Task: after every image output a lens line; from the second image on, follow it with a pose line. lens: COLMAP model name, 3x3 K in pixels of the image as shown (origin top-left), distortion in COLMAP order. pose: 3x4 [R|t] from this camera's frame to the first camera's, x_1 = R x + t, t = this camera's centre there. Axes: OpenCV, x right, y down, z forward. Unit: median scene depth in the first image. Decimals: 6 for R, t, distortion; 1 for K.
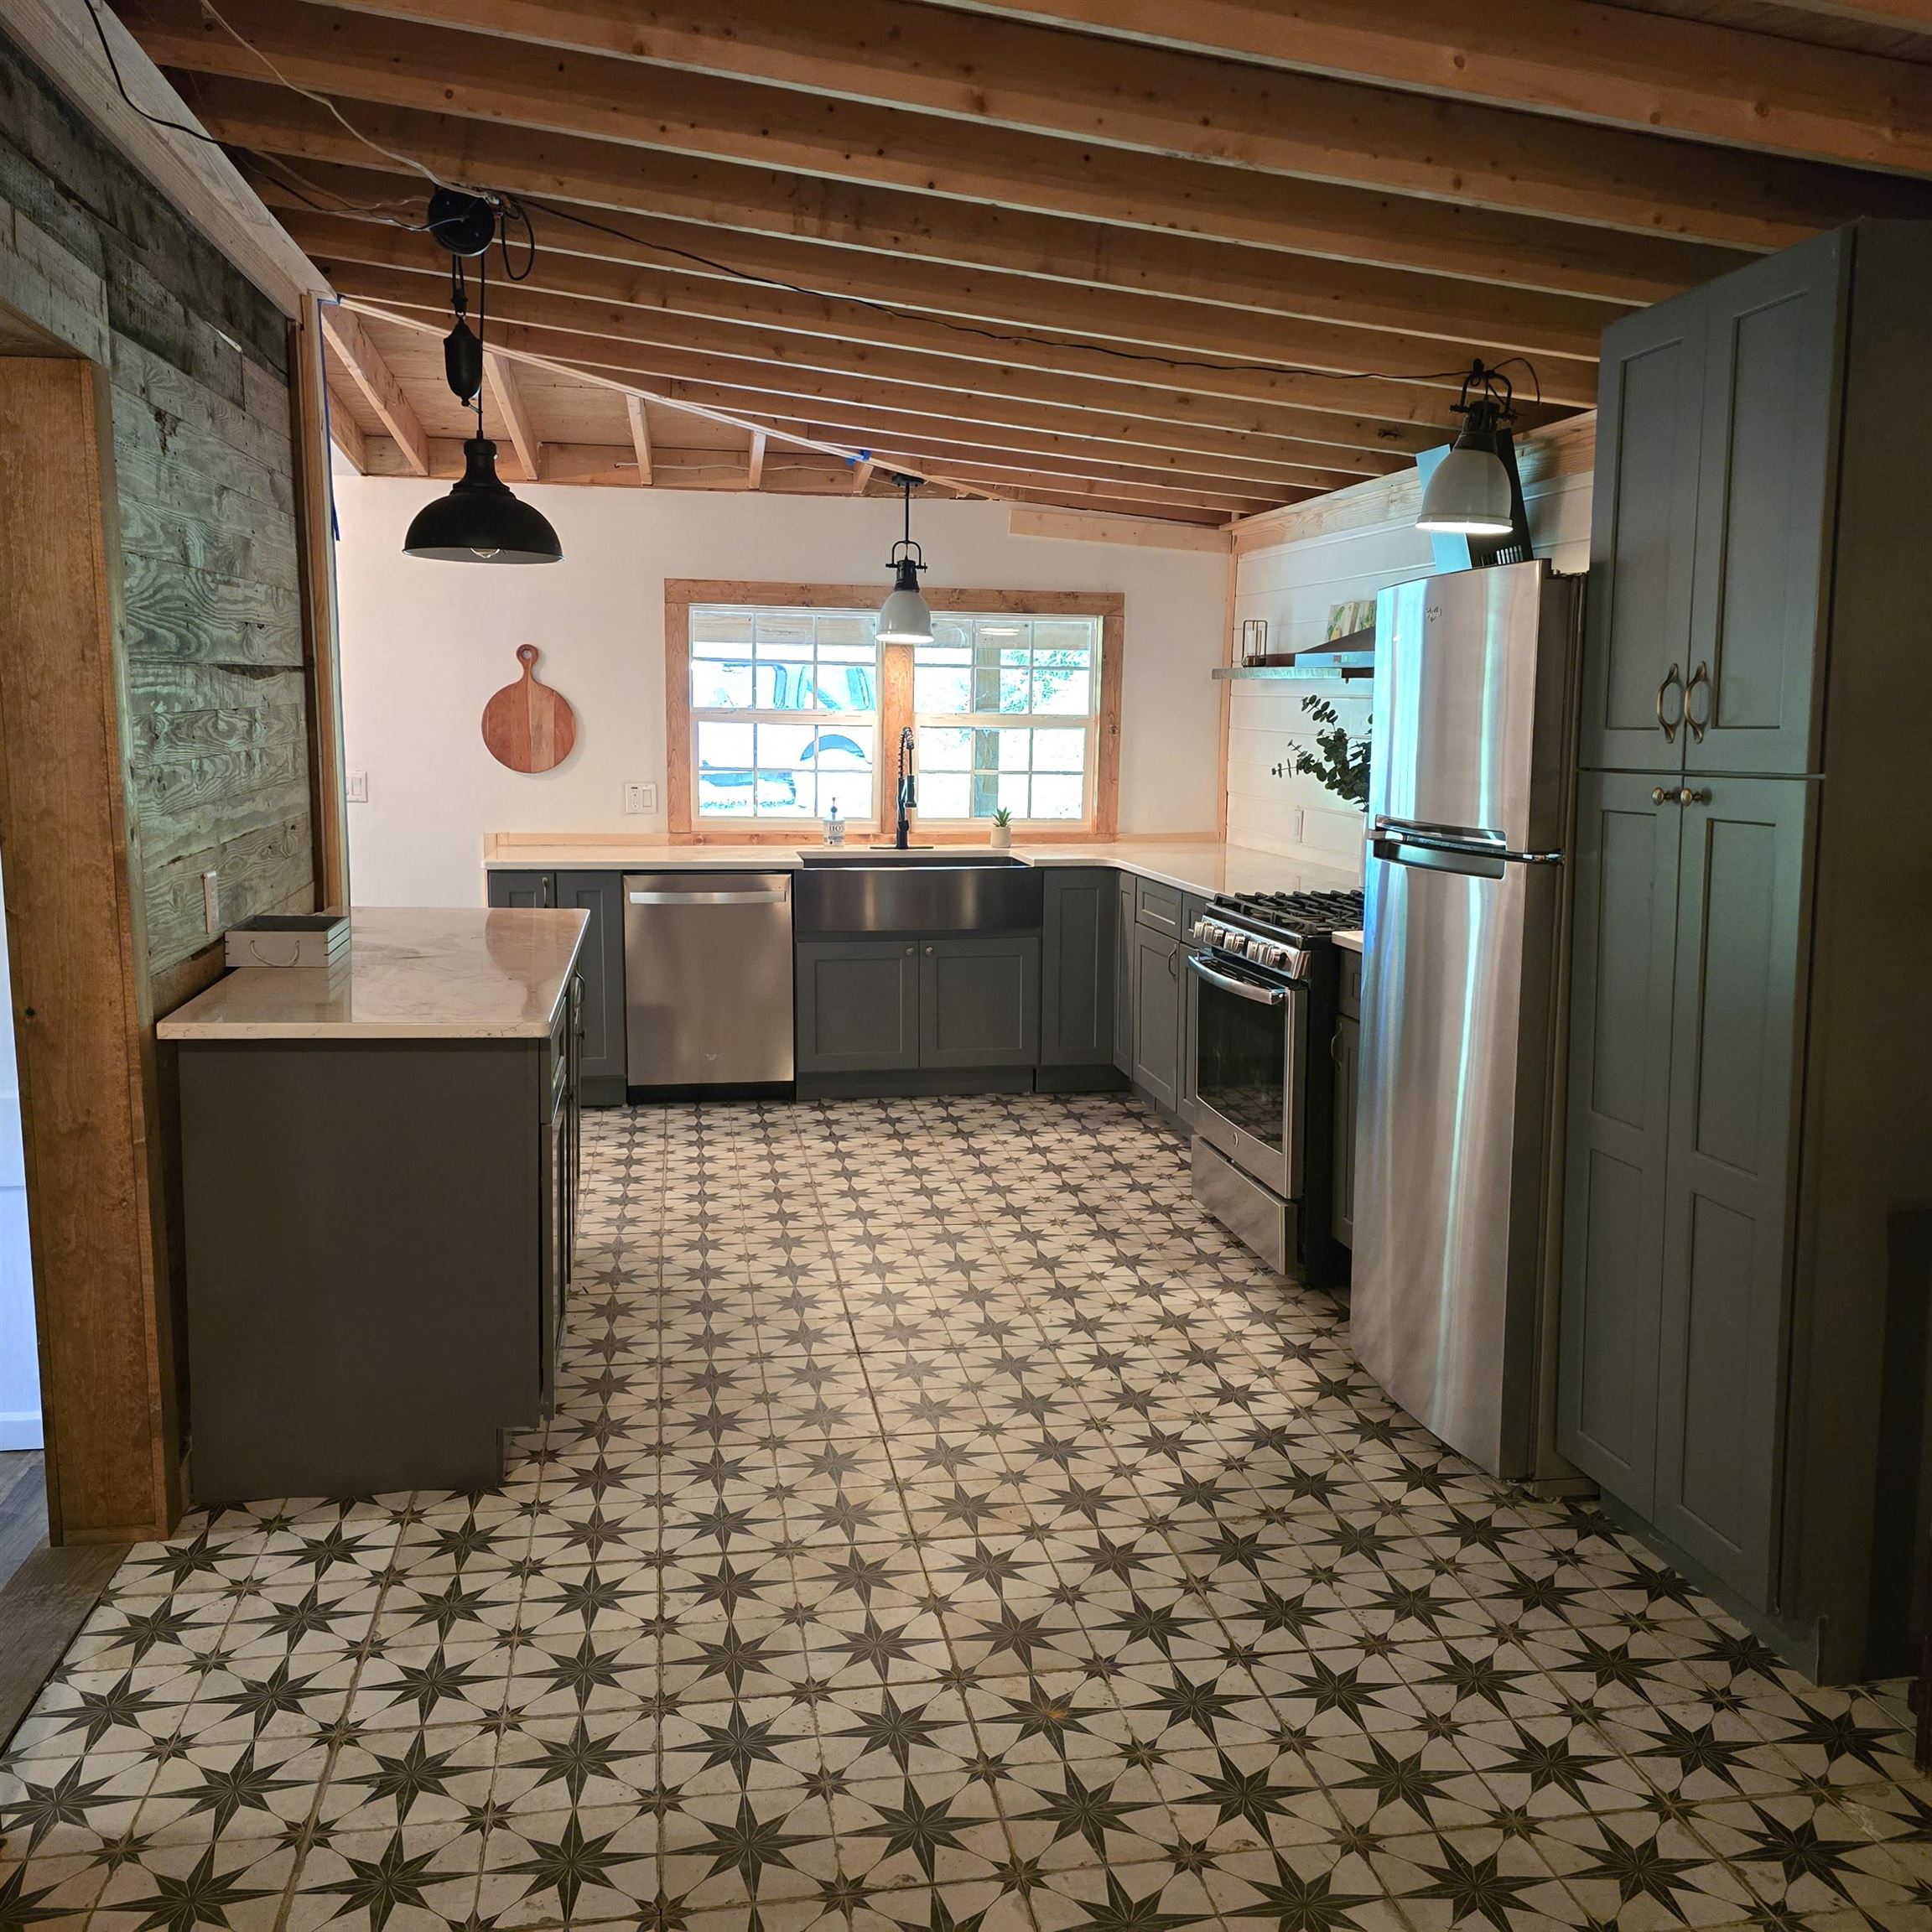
lens RADIAL K [[1696.9, 0, 966.0], [0, 1696.9, 966.2], [0, 0, 1]] dist [0.122972, -0.016636]
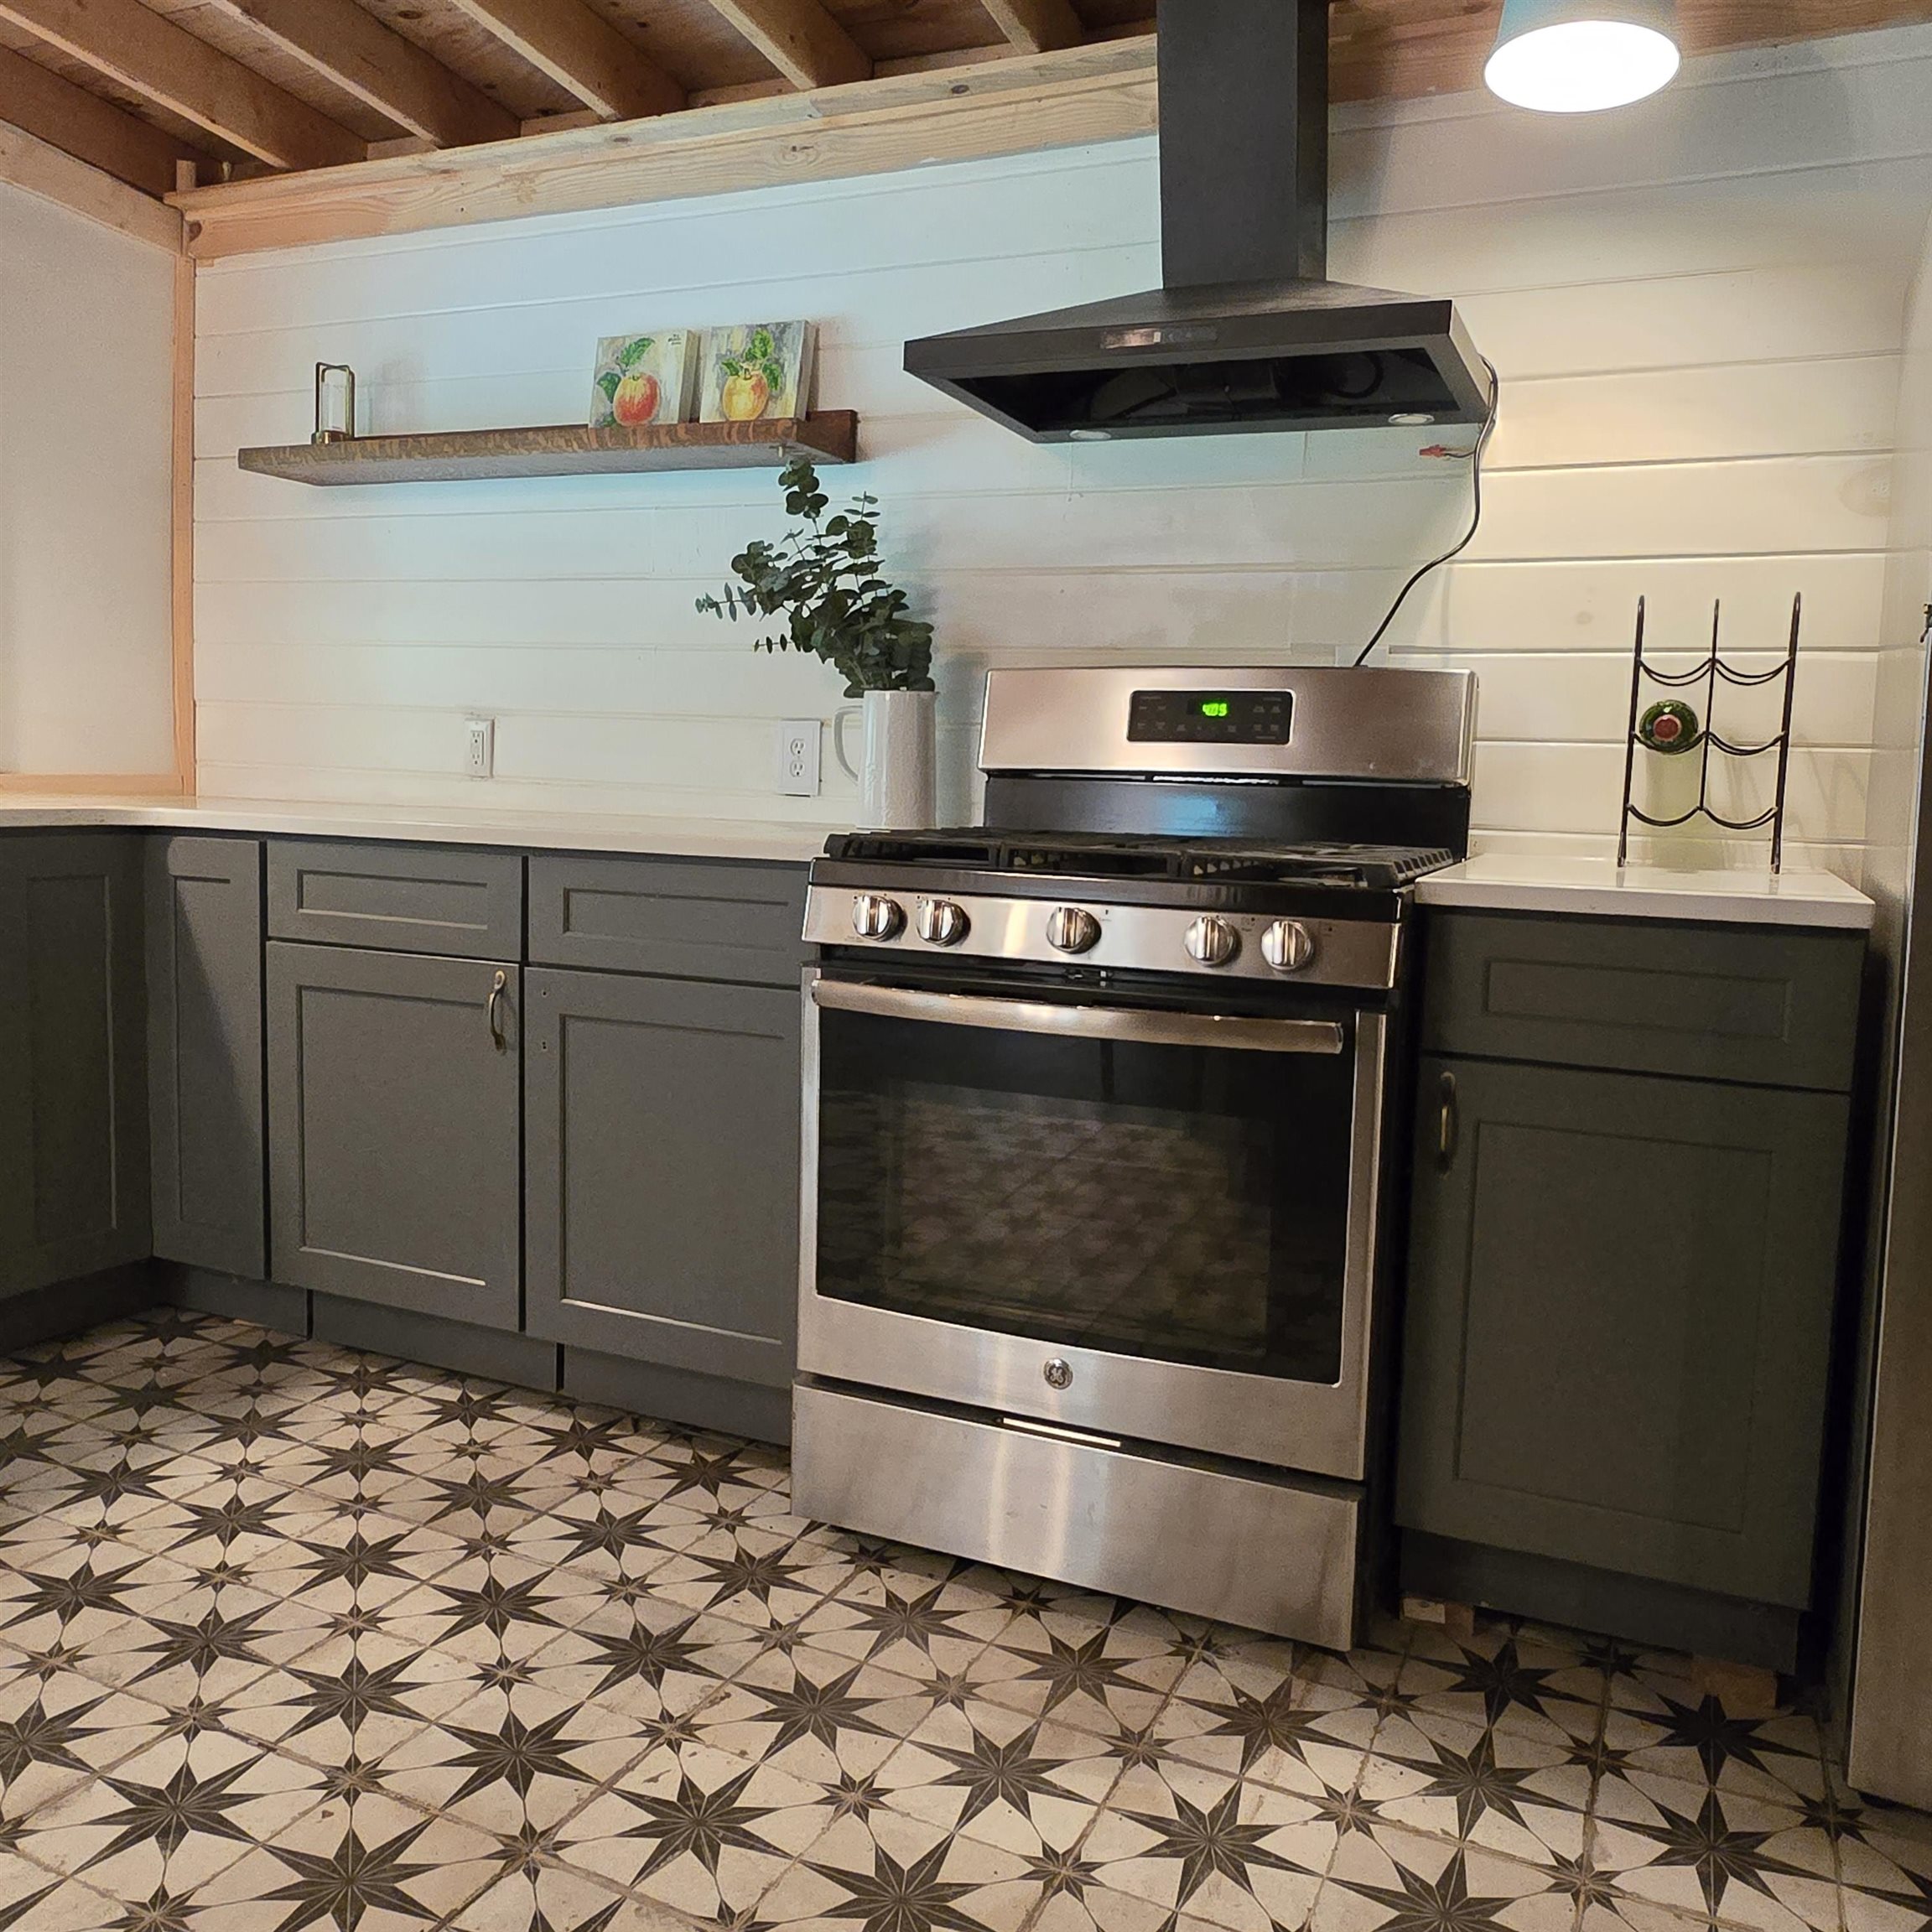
lens RADIAL K [[1601.2, 0, 964.2], [0, 1601.2, 928.0], [0, 0, 1]] dist [0.006524, -0.009682]
pose [[0.573212, -0.066723, 0.816686, -0.135343], [0.095659, 0.995313, 0.014176, -0.015373], [-0.813805, 0.069998, 0.576908, 0.553350]]
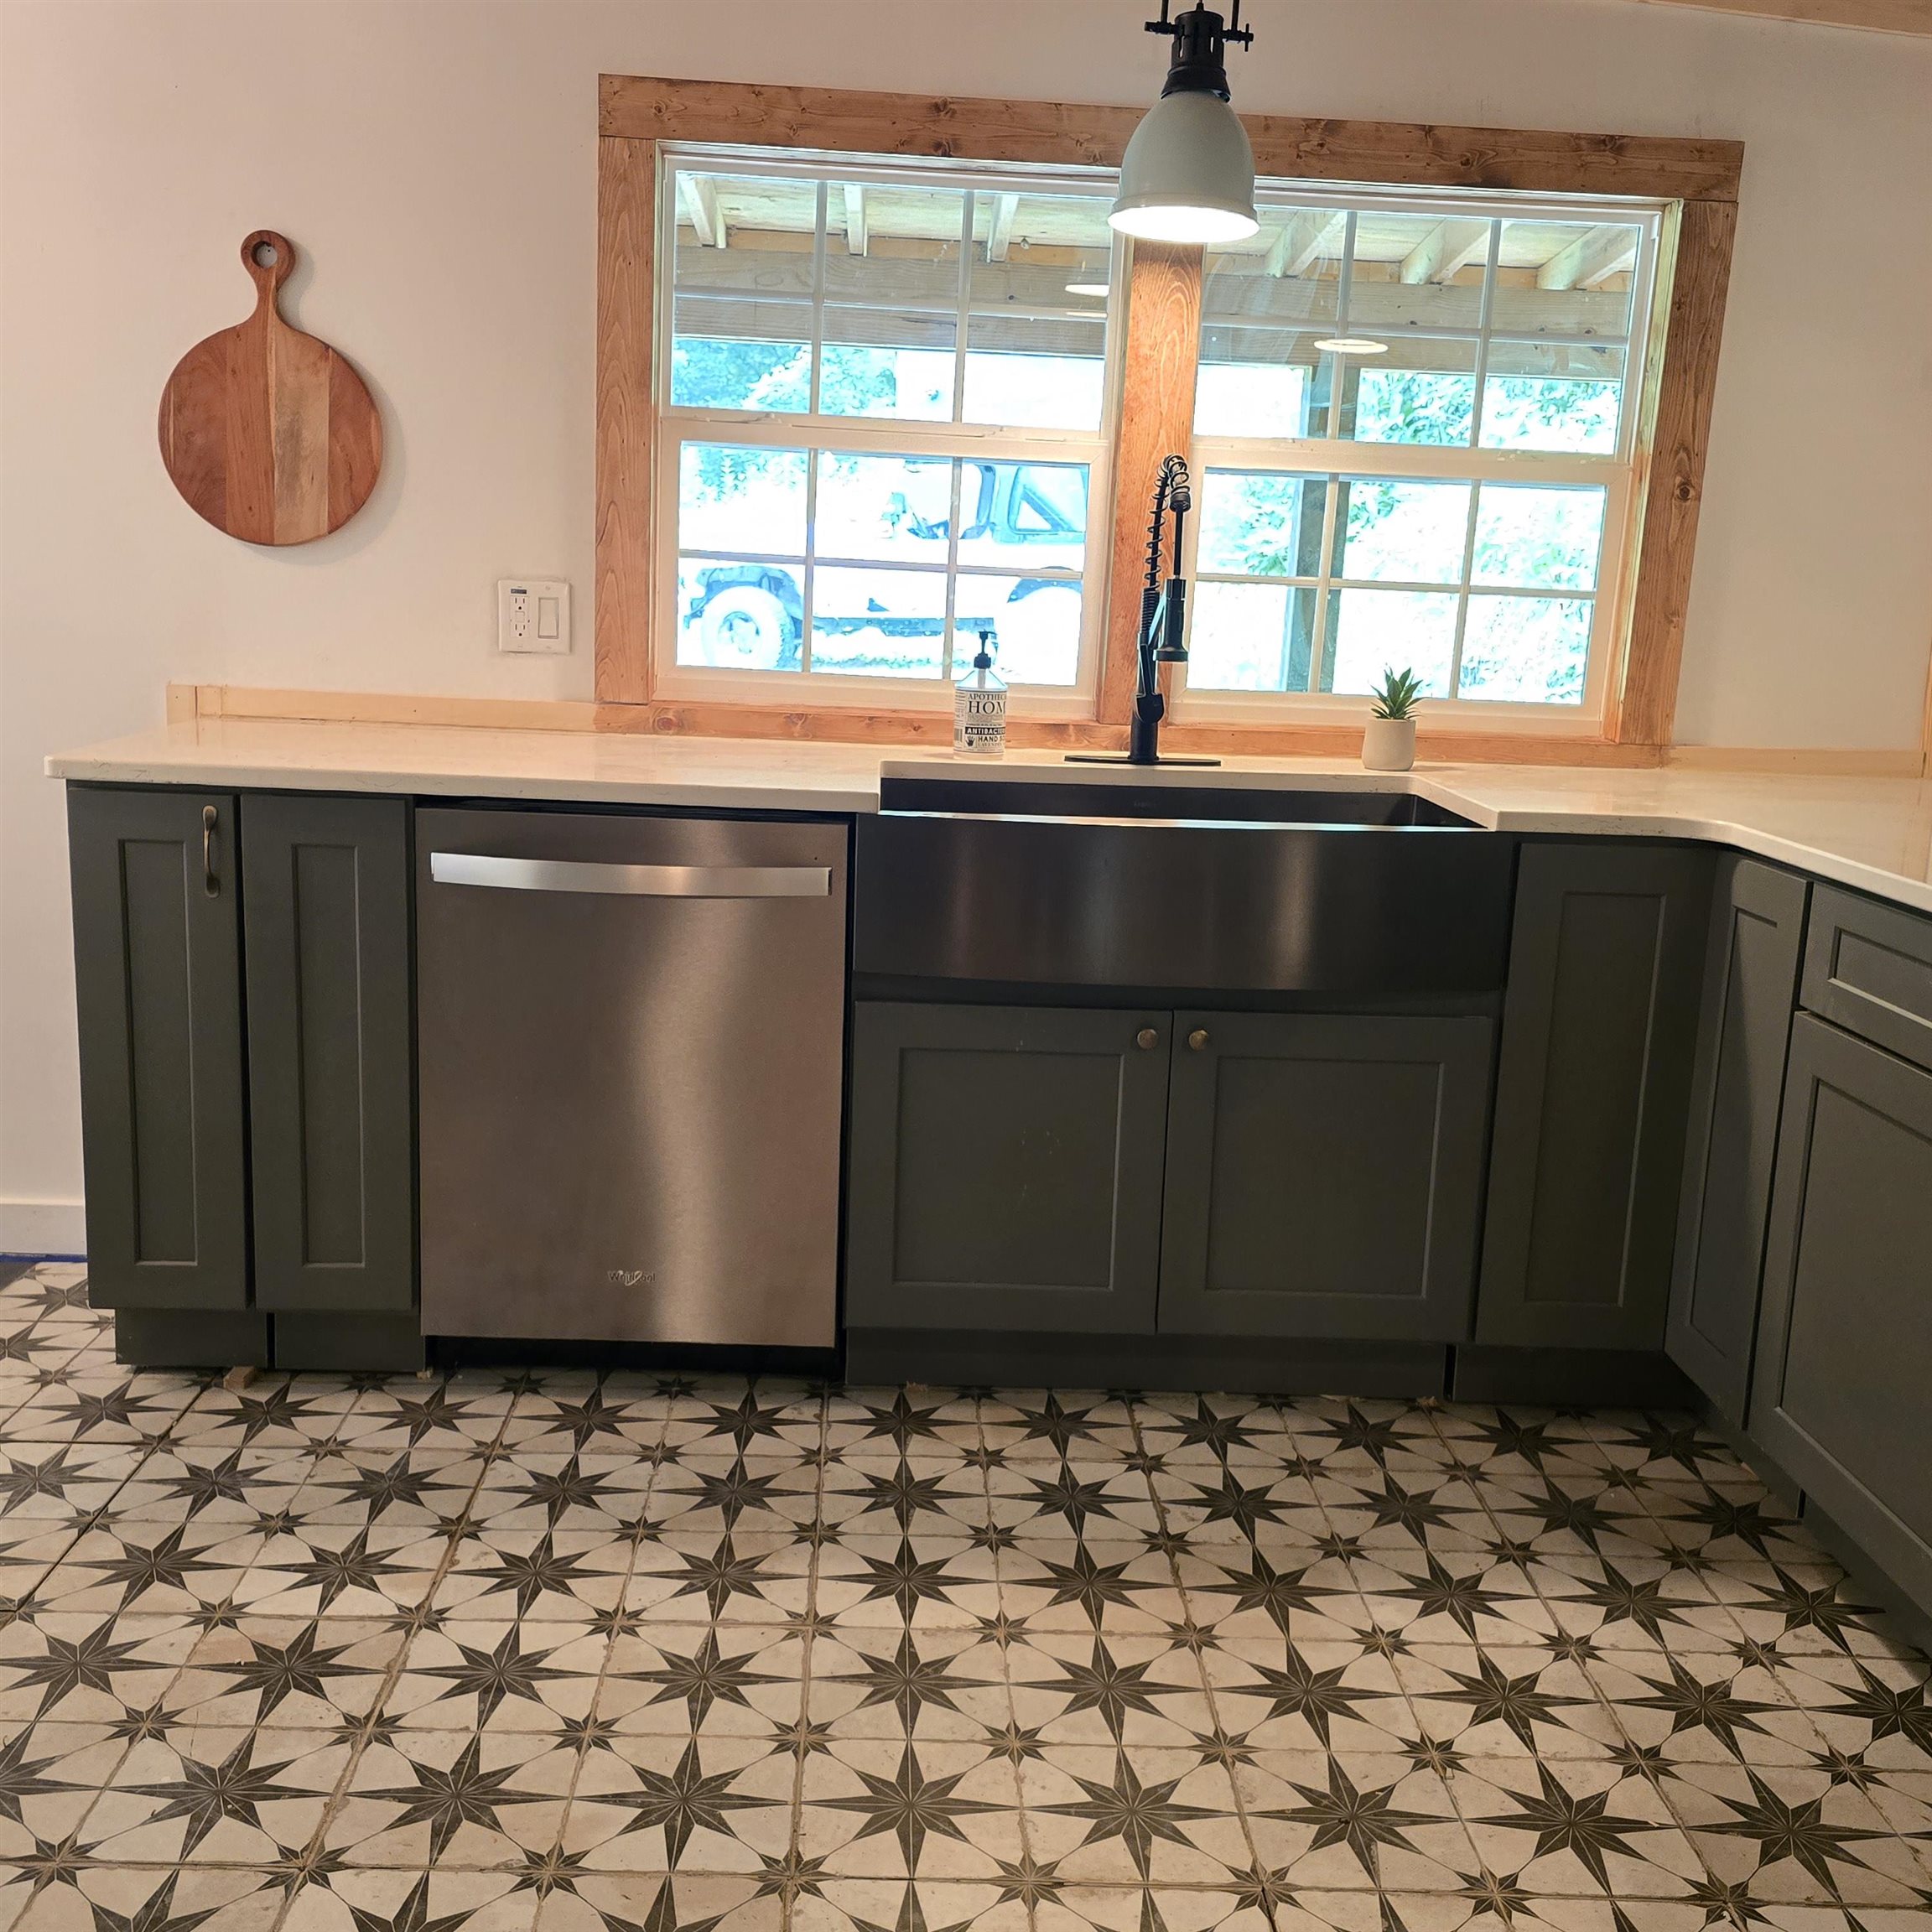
lens RADIAL K [[2021.6, 0, 970.4], [0, 2021.6, 969.1], [0, 0, 1]] dist [0.042795, 0.000000]
pose [[0.990858, 0.056976, -0.122286, -0.017151], [-0.050944, 0.997352, 0.051901, -0.043625], [0.124919, -0.045197, 0.991137, 0.518436]]
